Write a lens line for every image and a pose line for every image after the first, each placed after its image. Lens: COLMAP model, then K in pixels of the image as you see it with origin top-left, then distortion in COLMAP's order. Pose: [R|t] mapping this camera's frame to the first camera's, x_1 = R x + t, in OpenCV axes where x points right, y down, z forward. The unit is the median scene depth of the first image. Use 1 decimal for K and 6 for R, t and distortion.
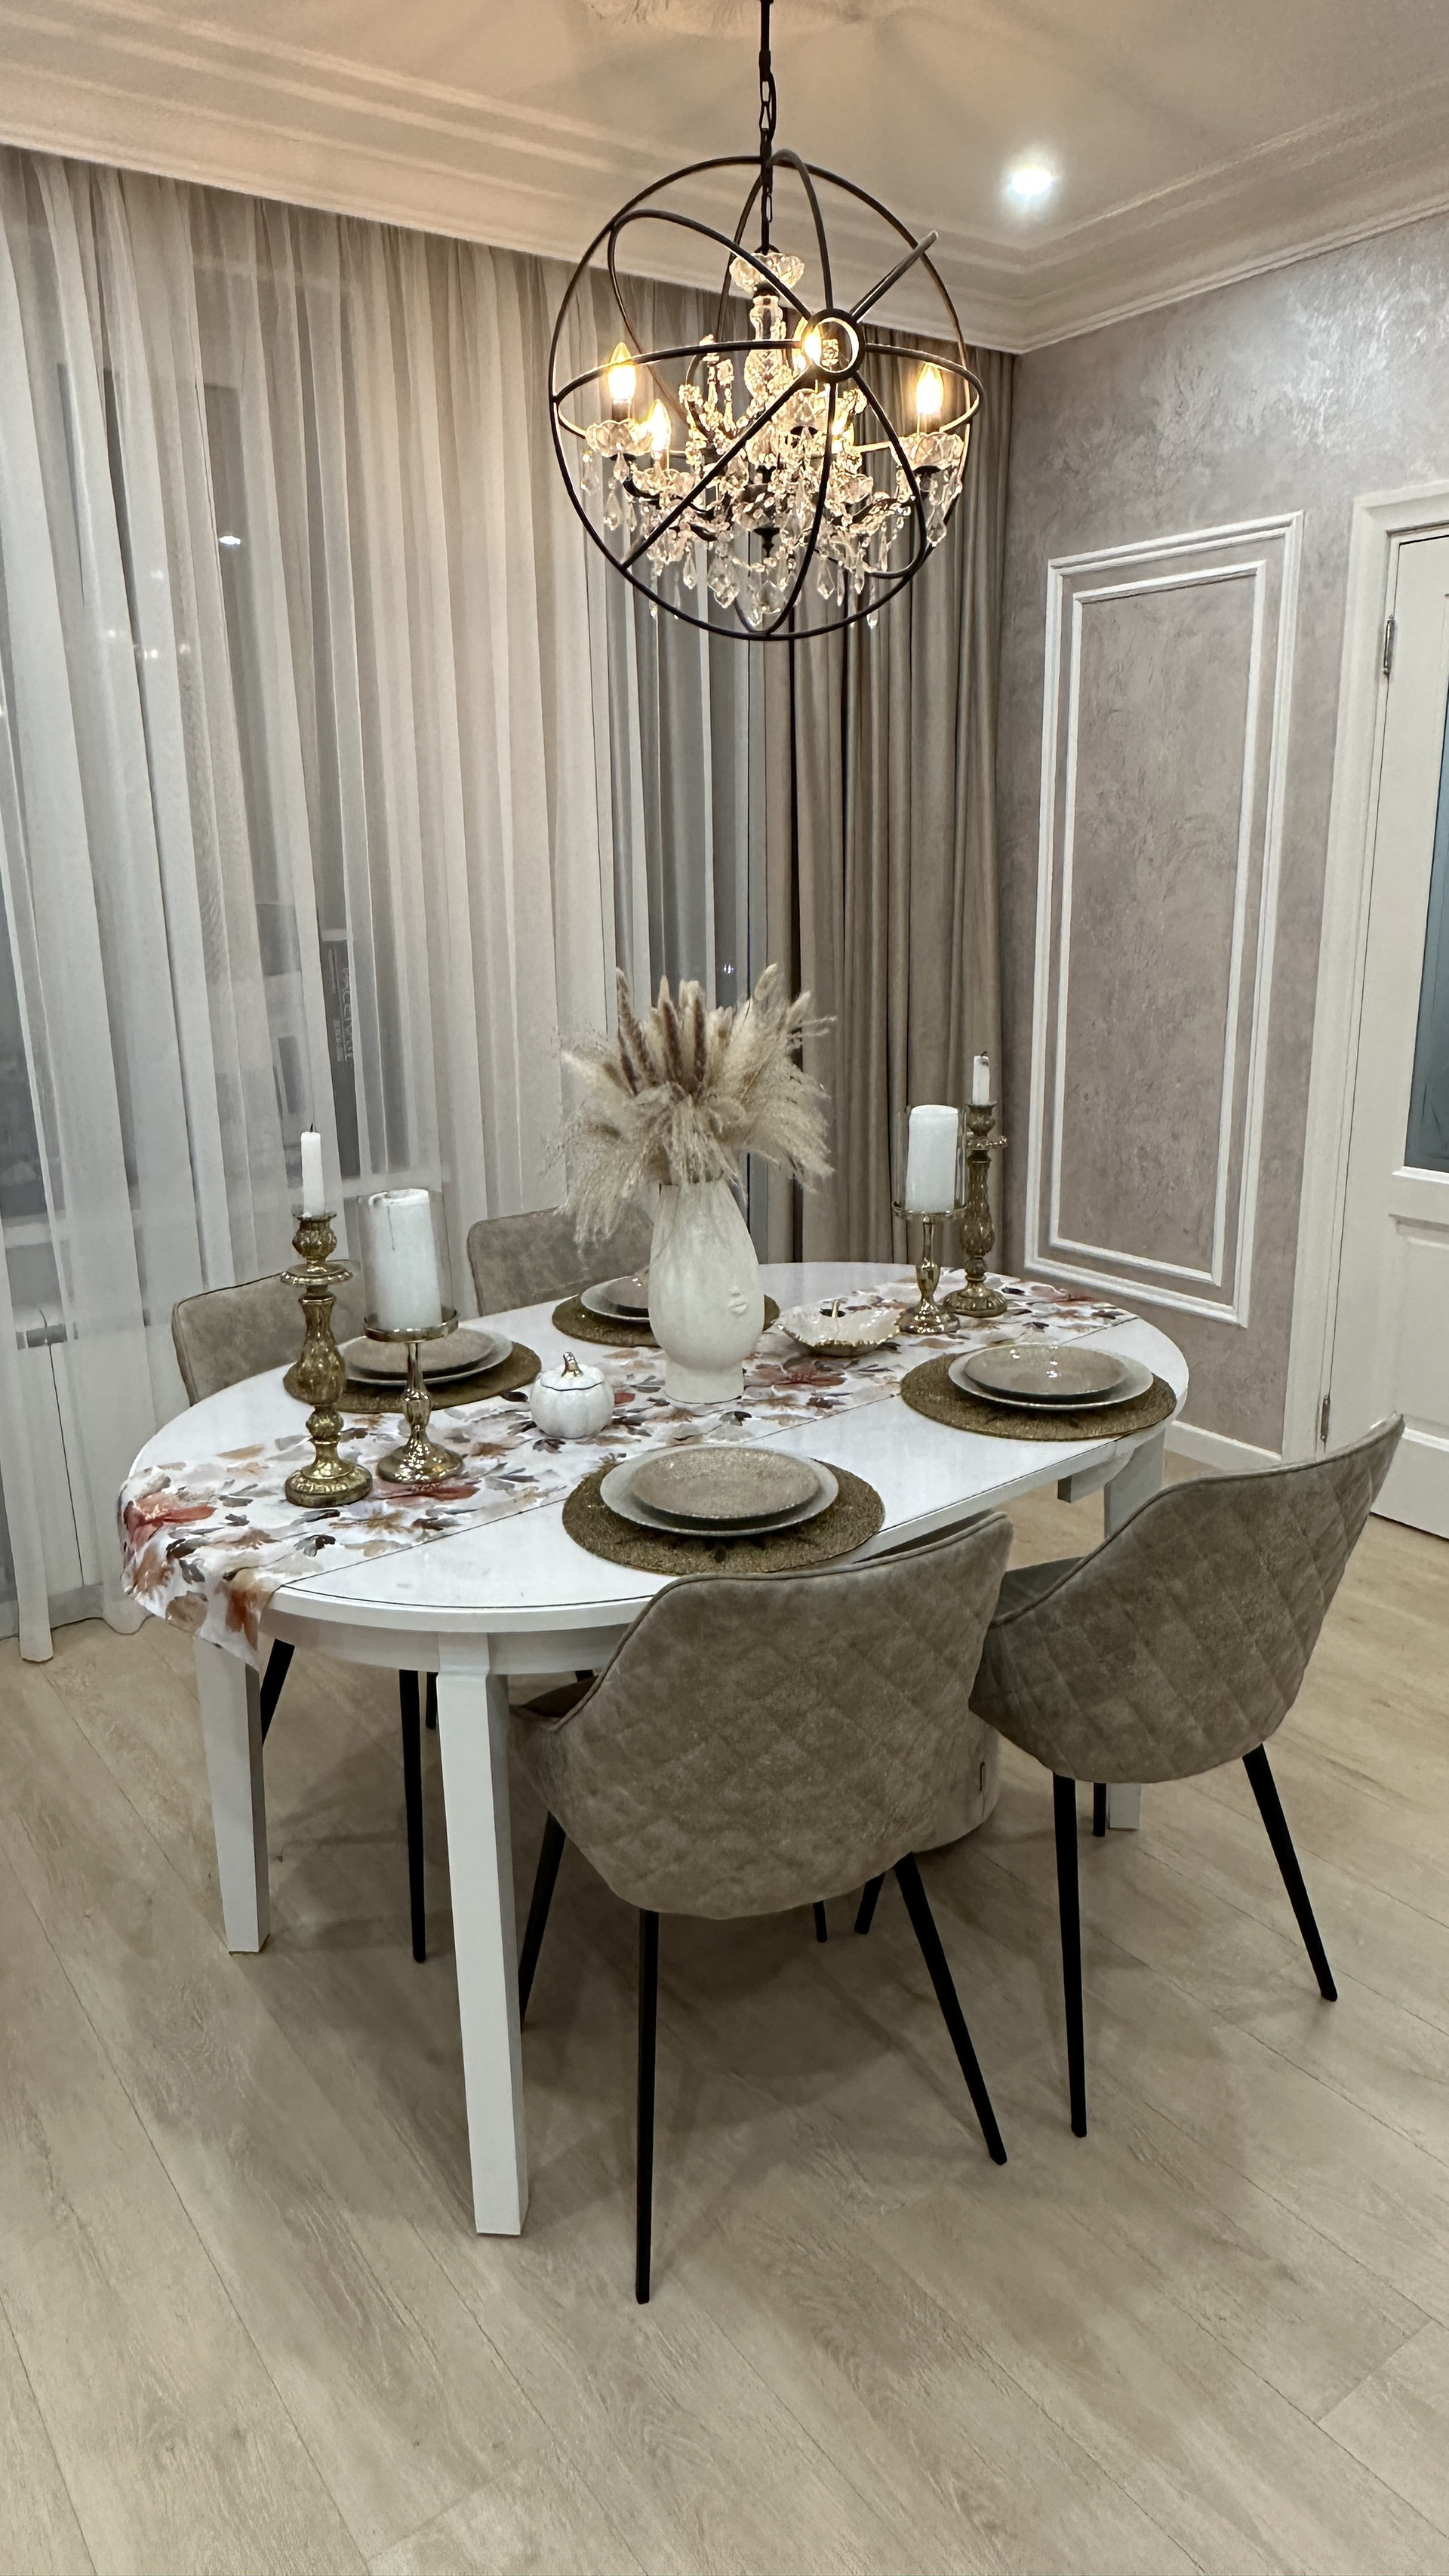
lens RADIAL K [[1620.9, 0, 720.1], [0, 1620.9, 1285.6], [0, 0, 1]] dist [0.003902, 0.000811]
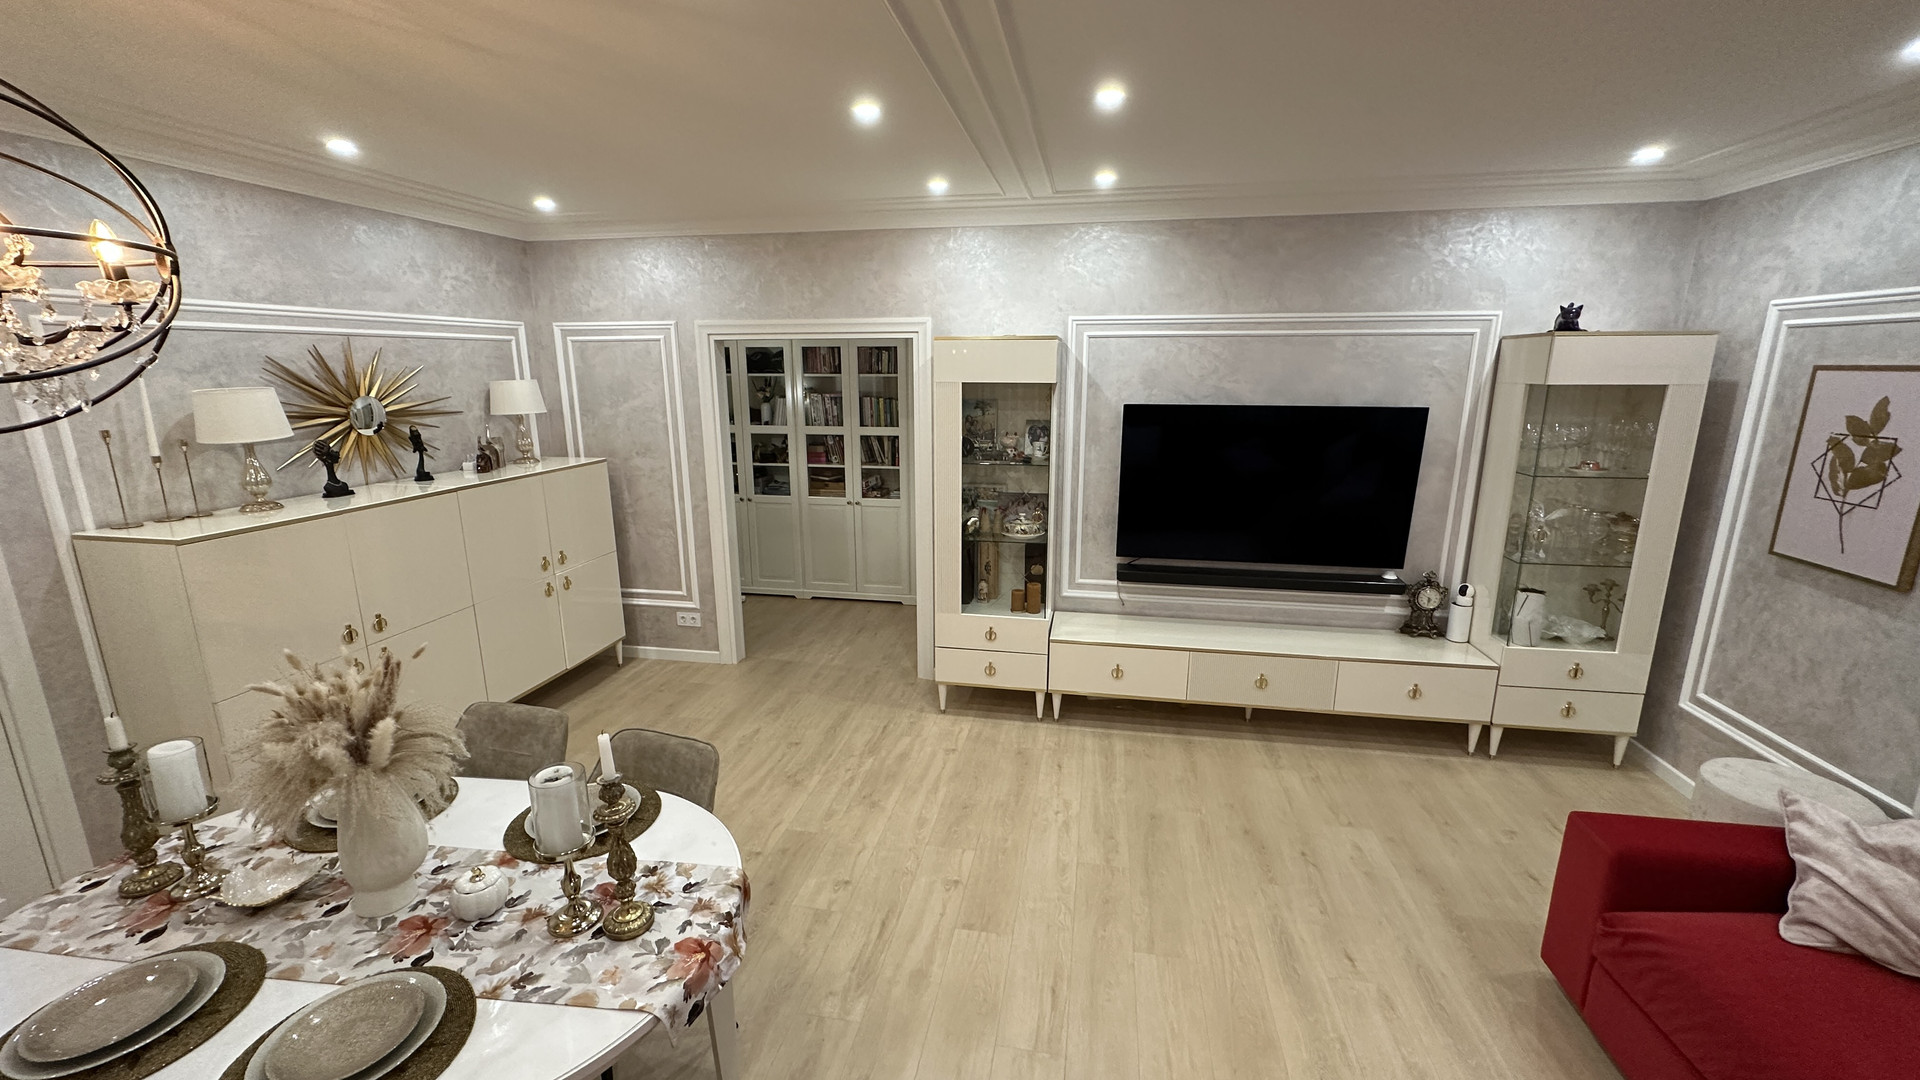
lens RADIAL K [[764.9, 0, 955.4], [0, 764.9, 536.3], [0, 0, 1]] dist [-0.002618, 0.000735]
pose [[-0.688358, -0.137322, 0.712254, -0.918661], [0.205737, 0.904632, 0.373246, -0.441965], [-0.695583, 0.403464, -0.594459, 0.974071]]
